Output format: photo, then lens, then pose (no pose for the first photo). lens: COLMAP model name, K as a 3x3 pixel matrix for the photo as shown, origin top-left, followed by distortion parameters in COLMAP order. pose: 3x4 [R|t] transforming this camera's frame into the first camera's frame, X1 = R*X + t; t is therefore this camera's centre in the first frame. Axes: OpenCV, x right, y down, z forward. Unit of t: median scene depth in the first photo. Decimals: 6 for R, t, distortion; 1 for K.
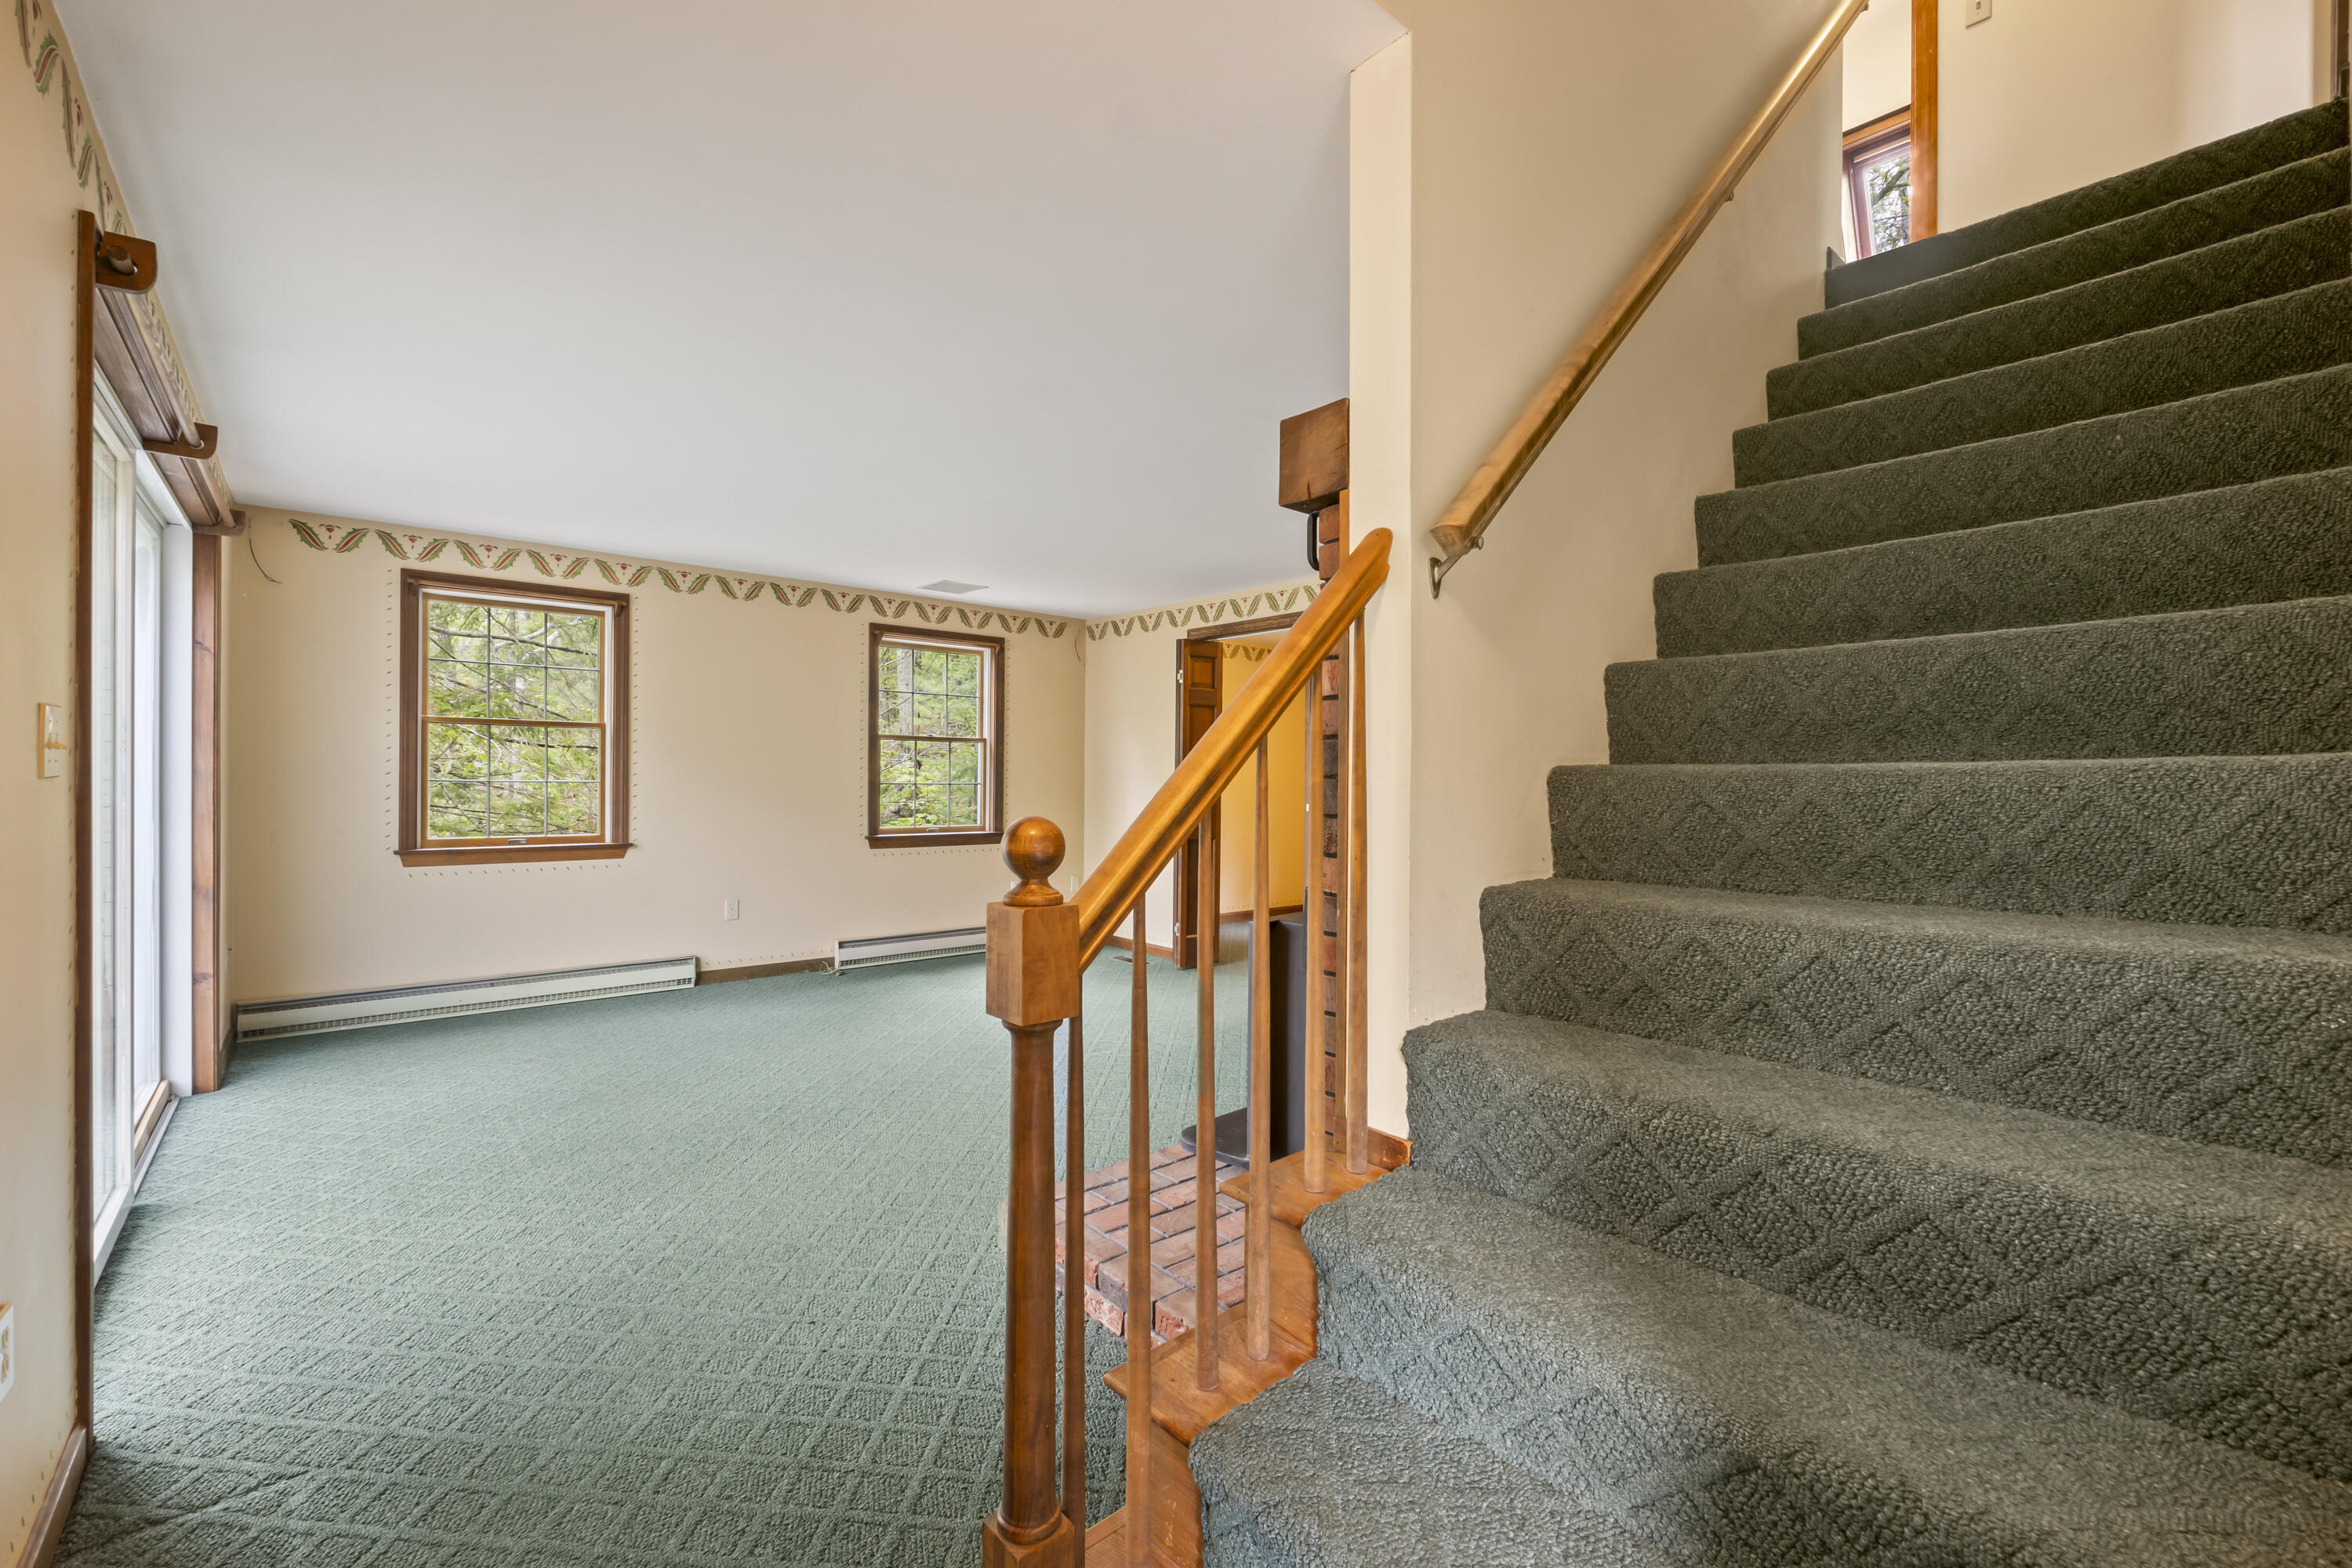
lens RADIAL K [[978.0, 0, 1169.6], [0, 978.0, 789.1], [0, 0, 1]] dist [-0.000973, -0.000325]
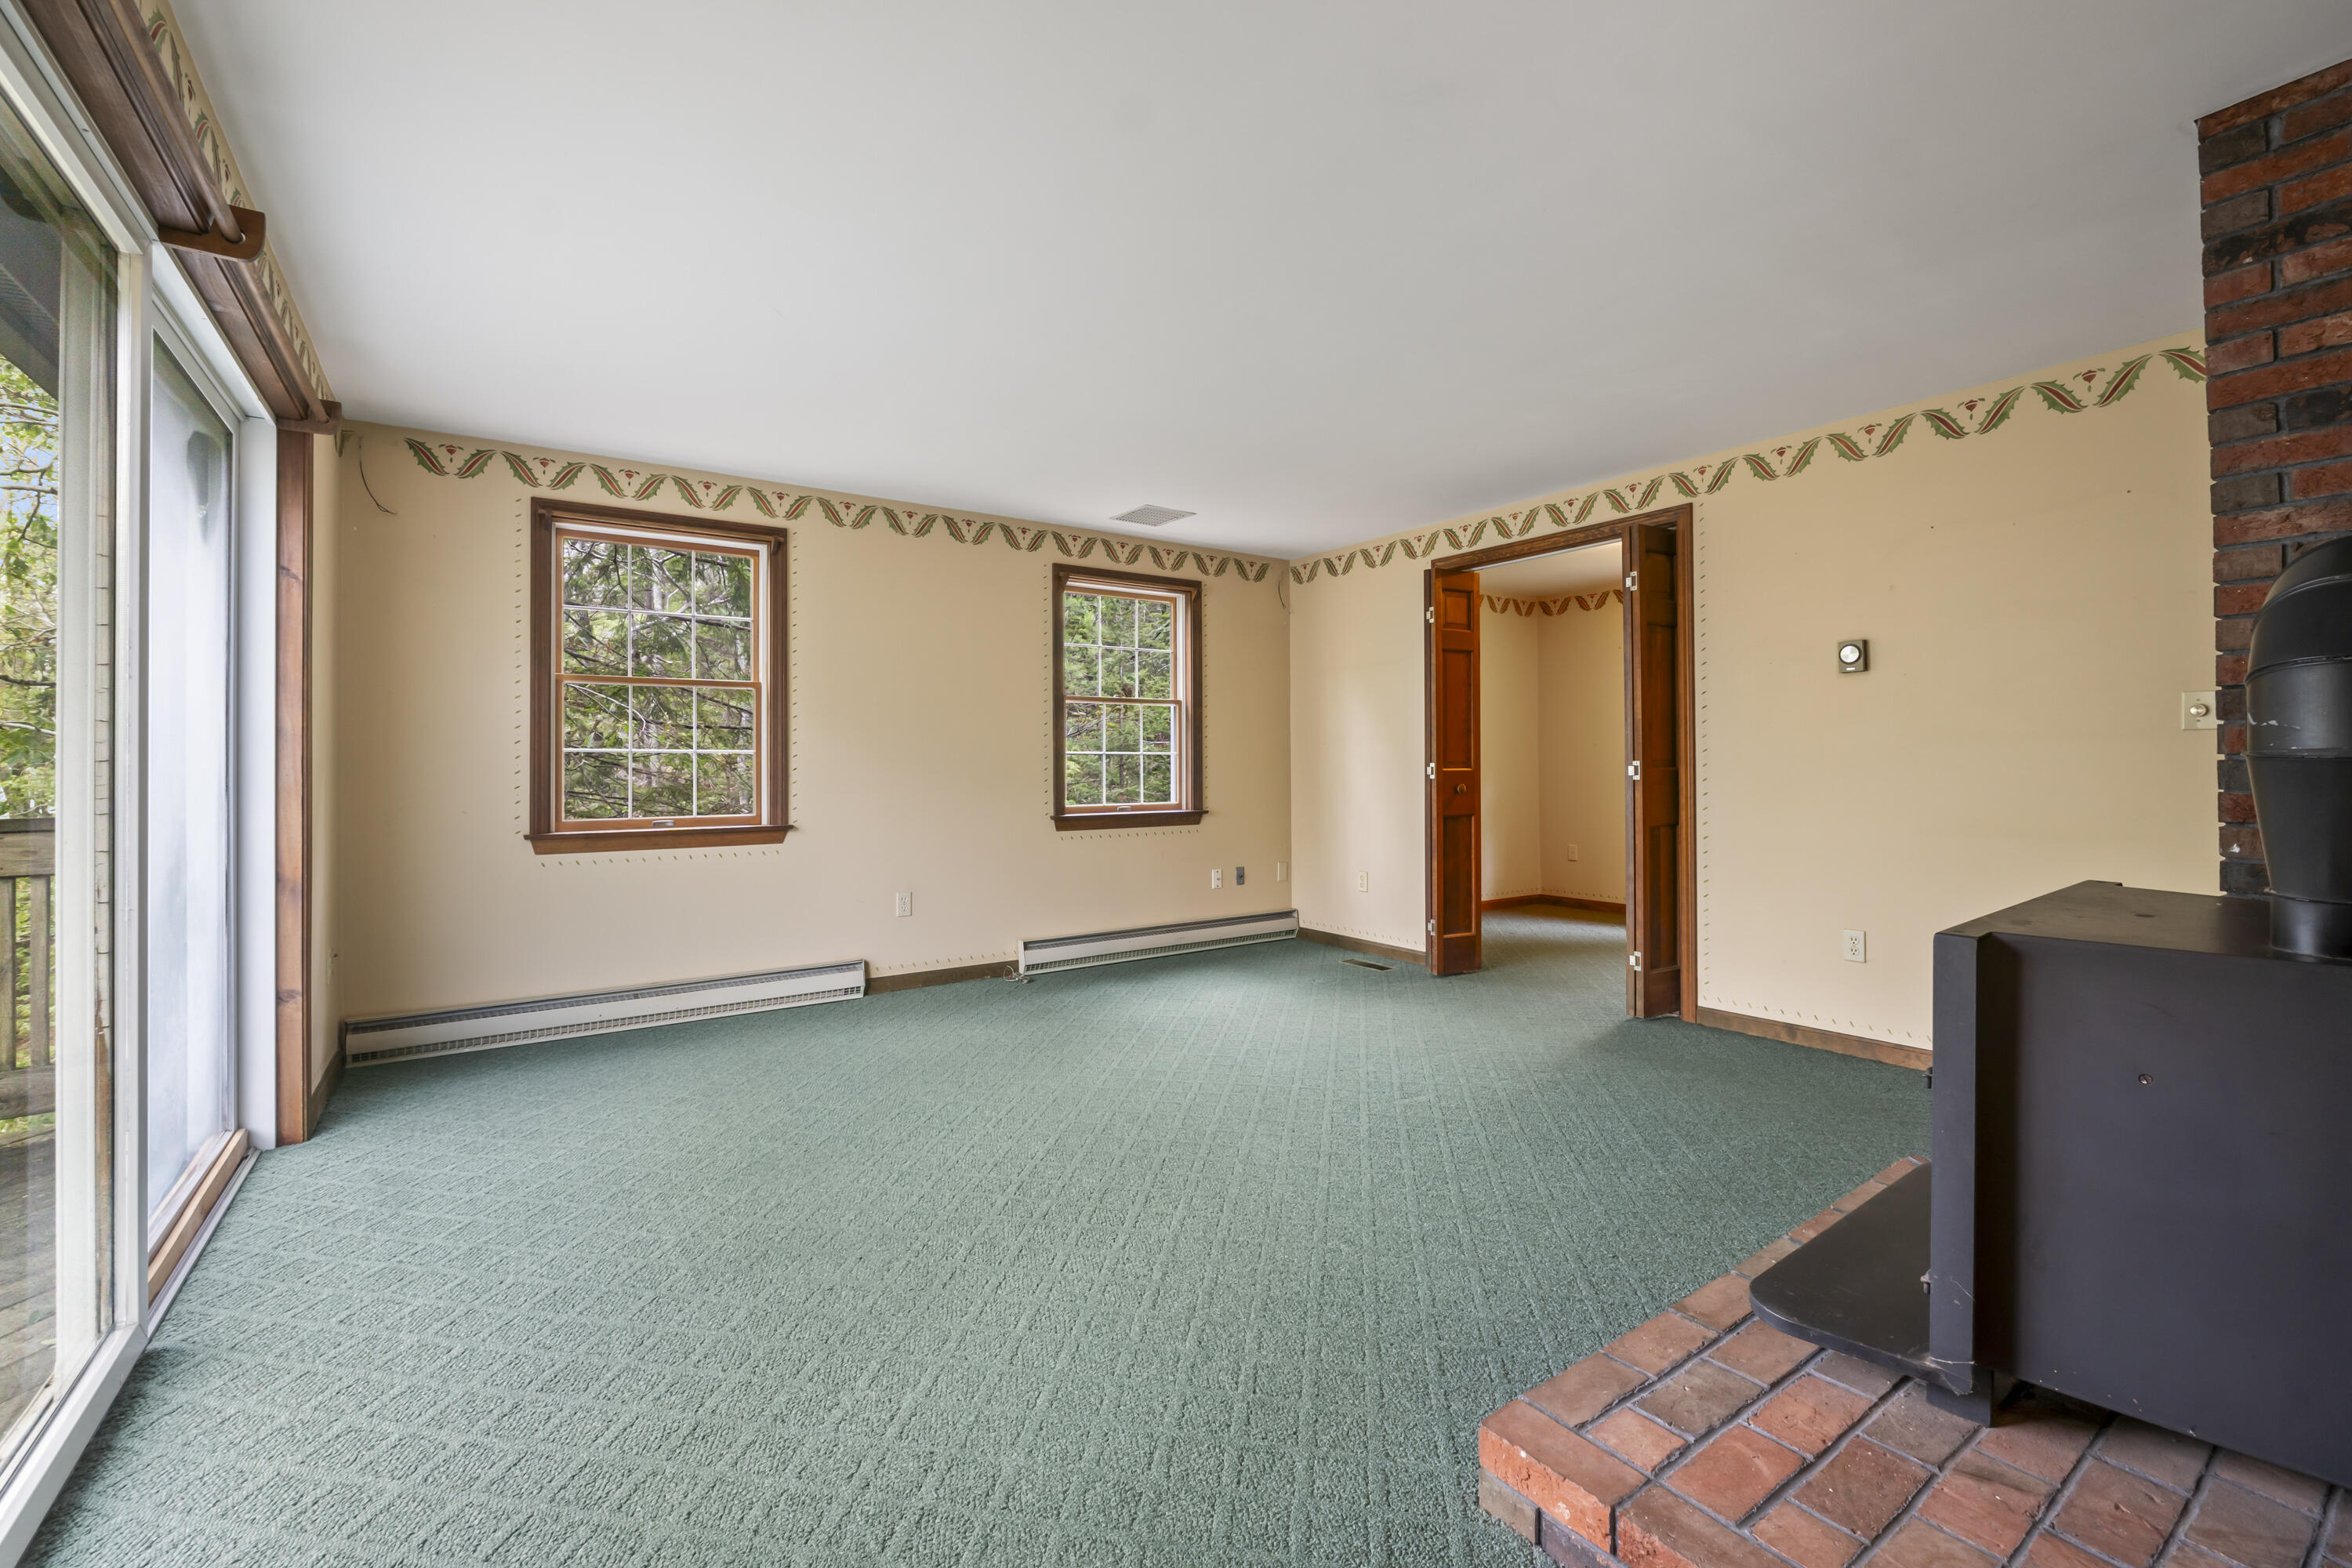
lens RADIAL K [[992.4, 0, 1180.0], [0, 992.4, 760.4], [0, 0, 1]] dist [0.001818, -0.000659]
pose [[0.994888, -0.015665, -0.099761, -0.133562], [0.014045, 0.999758, -0.016922, 0.018873], [0.100002, 0.015434, 0.994868, 0.186611]]
